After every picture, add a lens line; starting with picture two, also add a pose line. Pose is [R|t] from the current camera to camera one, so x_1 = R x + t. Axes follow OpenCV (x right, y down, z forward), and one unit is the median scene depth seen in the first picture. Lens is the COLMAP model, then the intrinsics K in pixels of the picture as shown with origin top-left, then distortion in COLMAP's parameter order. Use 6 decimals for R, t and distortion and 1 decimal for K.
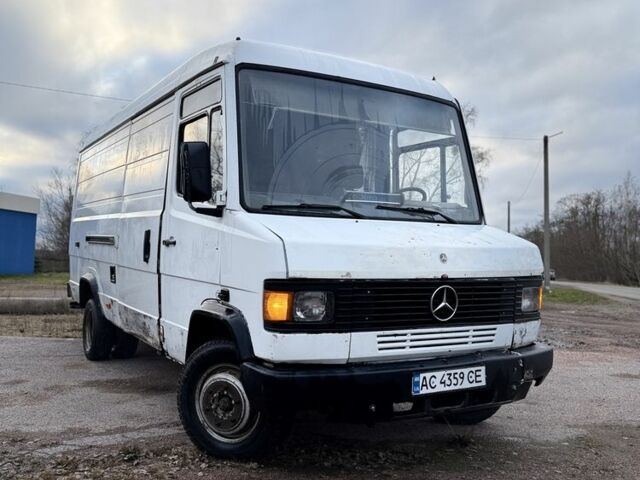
lens RADIAL K [[595.4, 0, 313.7], [0, 595.4, 240.7], [0, 0, 1]] dist [0.055551, 0.000000]
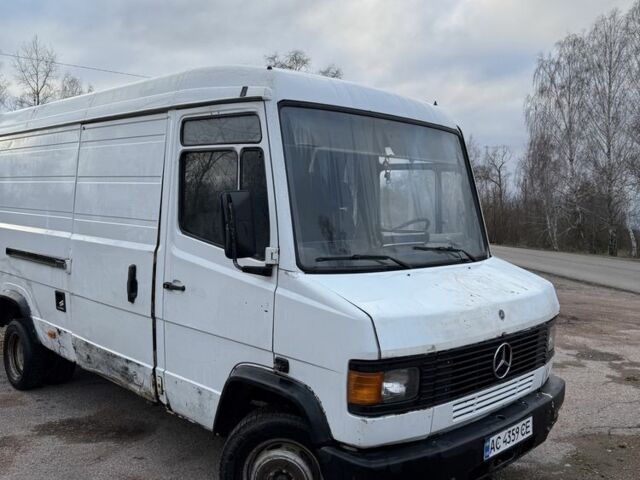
lens RADIAL K [[595.4, 0, 320.9], [0, 595.4, 235.5], [0, 0, 1]] dist [0.055551, 0.000000]
pose [[0.968630, -0.015685, 0.248011, -0.311050], [-0.001334, 0.997664, 0.068306, -0.166584], [-0.248503, -0.066494, 0.966346, 0.118942]]
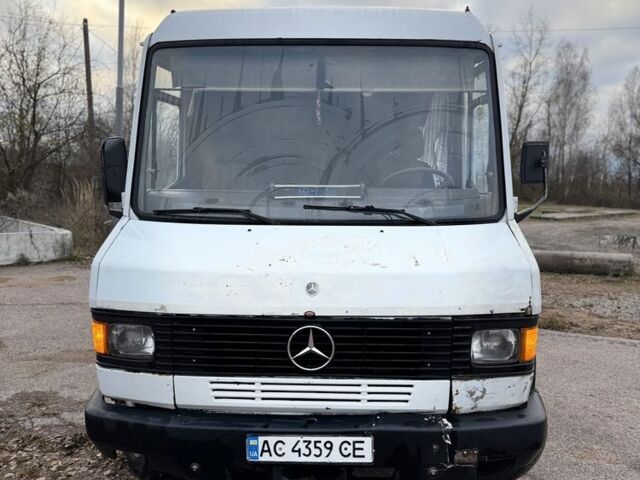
lens RADIAL K [[595.4, 0, 318.9], [0, 595.4, 237.5], [0, 0, 1]] dist [0.055551, 0.000000]
pose [[0.850737, 0.046799, -0.523504, 0.600922], [0.017463, 0.992961, 0.117145, -0.120233], [0.525302, -0.108802, 0.843931, 0.372812]]
